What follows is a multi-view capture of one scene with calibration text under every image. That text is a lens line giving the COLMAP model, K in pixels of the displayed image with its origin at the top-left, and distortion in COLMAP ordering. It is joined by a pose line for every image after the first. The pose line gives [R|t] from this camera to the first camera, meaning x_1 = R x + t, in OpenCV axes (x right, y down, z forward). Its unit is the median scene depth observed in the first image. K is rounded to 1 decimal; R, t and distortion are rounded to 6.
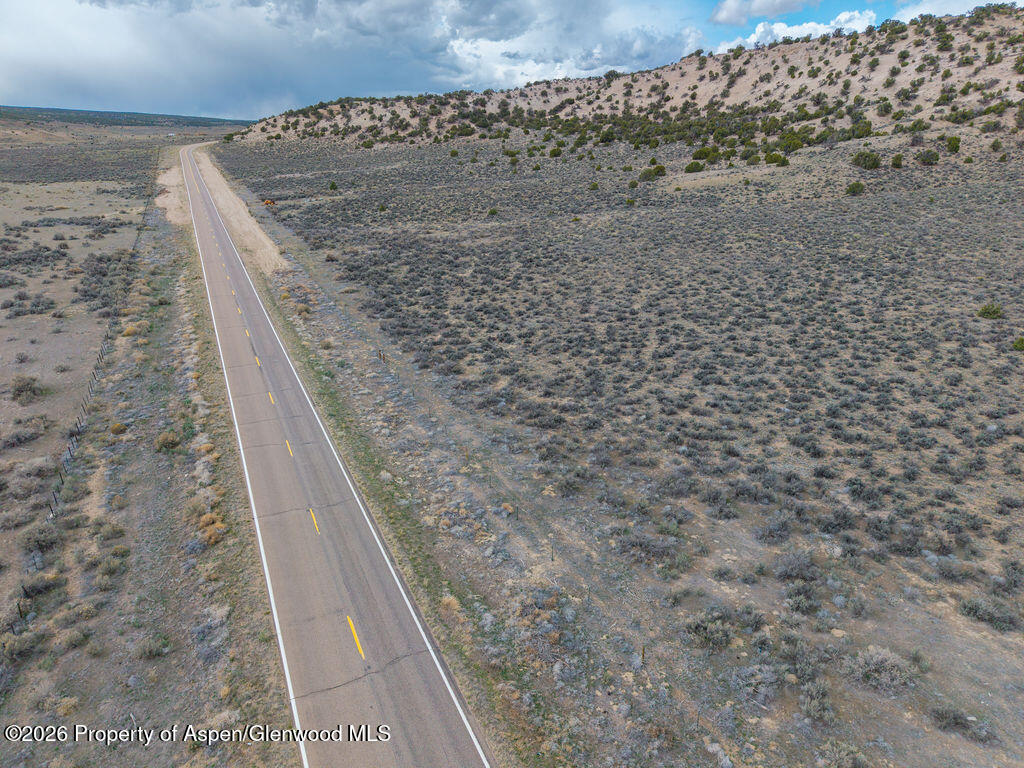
lens RADIAL K [[685.3, 0, 509.0], [0, 685.3, 389.3], [0, 0, 1]] dist [0.003451, -0.003094]
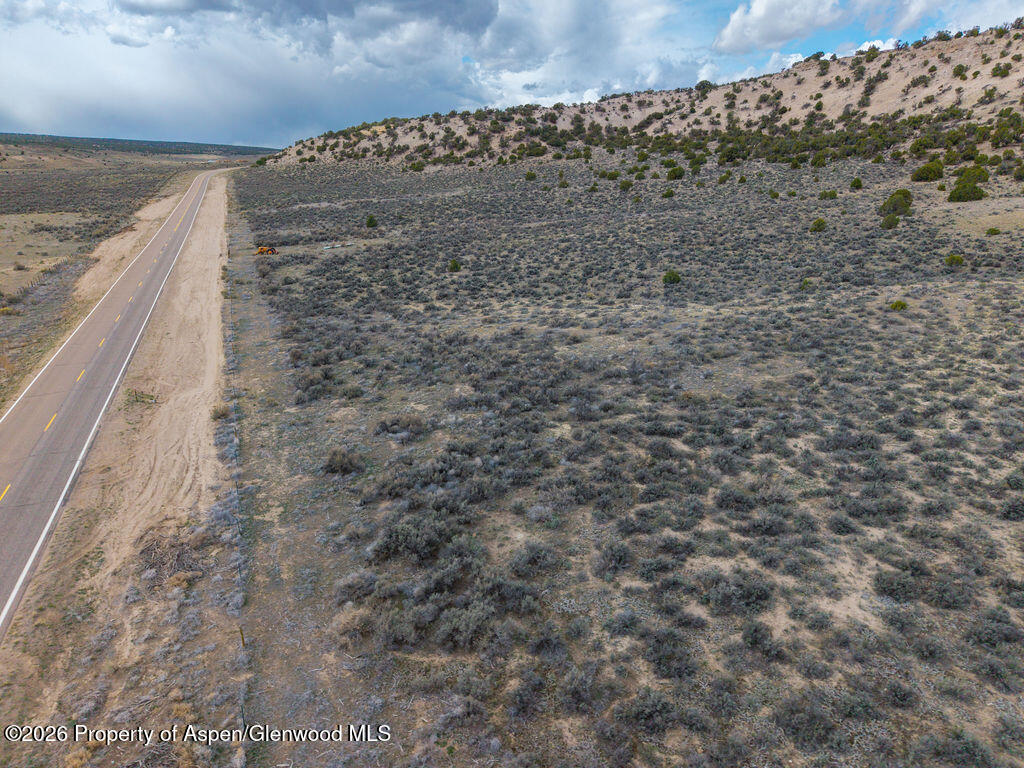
lens RADIAL K [[685.3, 0, 509.0], [0, 685.3, 389.3], [0, 0, 1]] dist [0.003451, -0.003094]
pose [[0.998401, 0.014426, -0.054660, -0.043861], [-0.016426, 0.999205, -0.036330, -0.058252], [0.054093, 0.037170, 0.997844, 0.182030]]
